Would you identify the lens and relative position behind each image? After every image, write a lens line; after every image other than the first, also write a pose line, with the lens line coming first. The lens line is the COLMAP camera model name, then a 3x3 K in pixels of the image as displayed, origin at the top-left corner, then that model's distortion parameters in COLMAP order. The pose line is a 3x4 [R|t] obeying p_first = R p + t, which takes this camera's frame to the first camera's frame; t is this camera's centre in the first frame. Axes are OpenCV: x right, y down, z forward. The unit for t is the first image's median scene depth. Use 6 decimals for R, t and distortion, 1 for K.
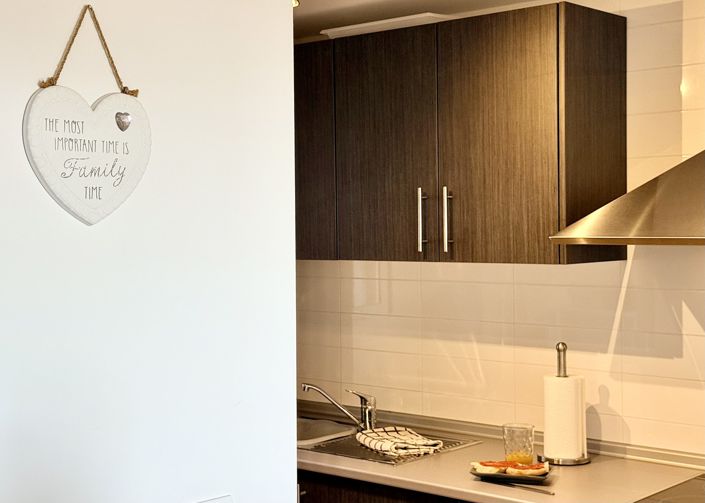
lens RADIAL K [[1091.6, 0, 353.6], [0, 1091.6, 249.9], [0, 0, 1]] dist [0.125183, 0.000000]
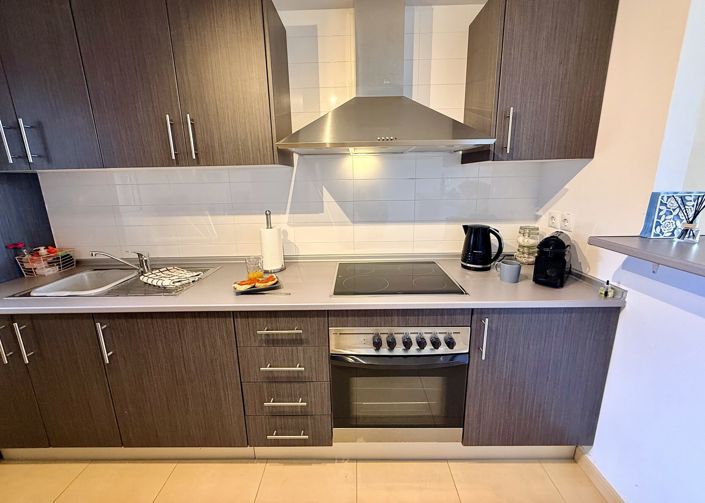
lens RADIAL K [[283.0, 0, 354.8], [0, 283.0, 239.2], [0, 0, 1]] dist [0.002460, -0.000344]
pose [[0.762127, -0.140293, 0.632045, -0.013284], [0.025564, 0.981999, 0.187146, 0.043866], [-0.646923, -0.126472, 0.751995, 0.513135]]
